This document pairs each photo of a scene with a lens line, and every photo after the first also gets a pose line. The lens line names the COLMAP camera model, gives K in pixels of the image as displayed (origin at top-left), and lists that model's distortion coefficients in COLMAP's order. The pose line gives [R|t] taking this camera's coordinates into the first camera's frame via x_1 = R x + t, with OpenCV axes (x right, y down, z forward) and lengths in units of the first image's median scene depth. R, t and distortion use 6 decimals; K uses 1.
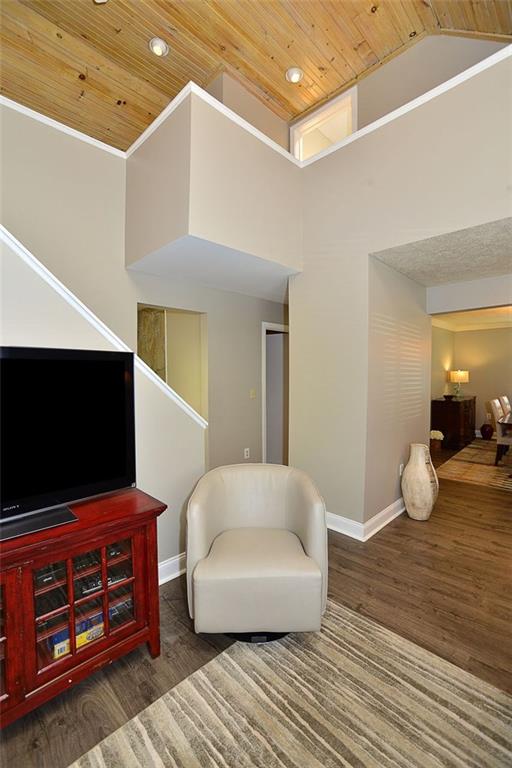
lens RADIAL K [[332.1, 0, 258.3], [0, 332.1, 381.9], [0, 0, 1]] dist [-0.012538, 0.000973]
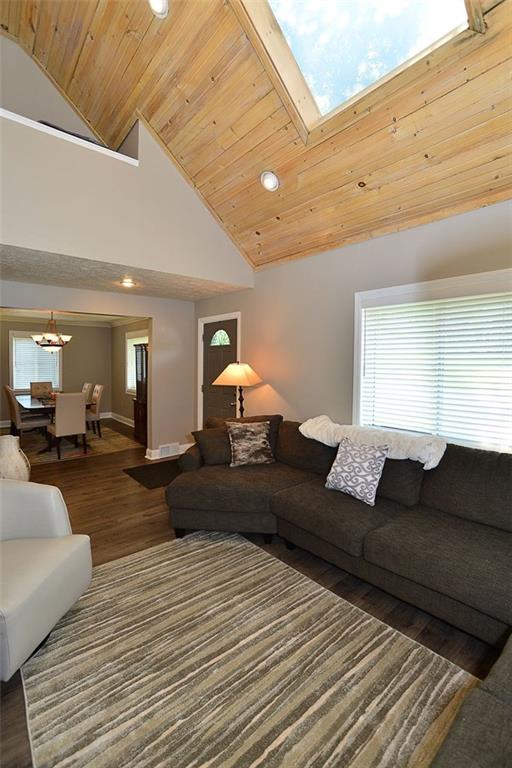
lens RADIAL K [[332.1, 0, 262.7], [0, 332.1, 381.9], [0, 0, 1]] dist [-0.012538, 0.000973]
pose [[0.063883, -0.033711, 0.997388, -1.090868], [0.008629, 0.999411, 0.033227, -0.017135], [-0.997920, 0.006484, 0.064136, 0.346310]]
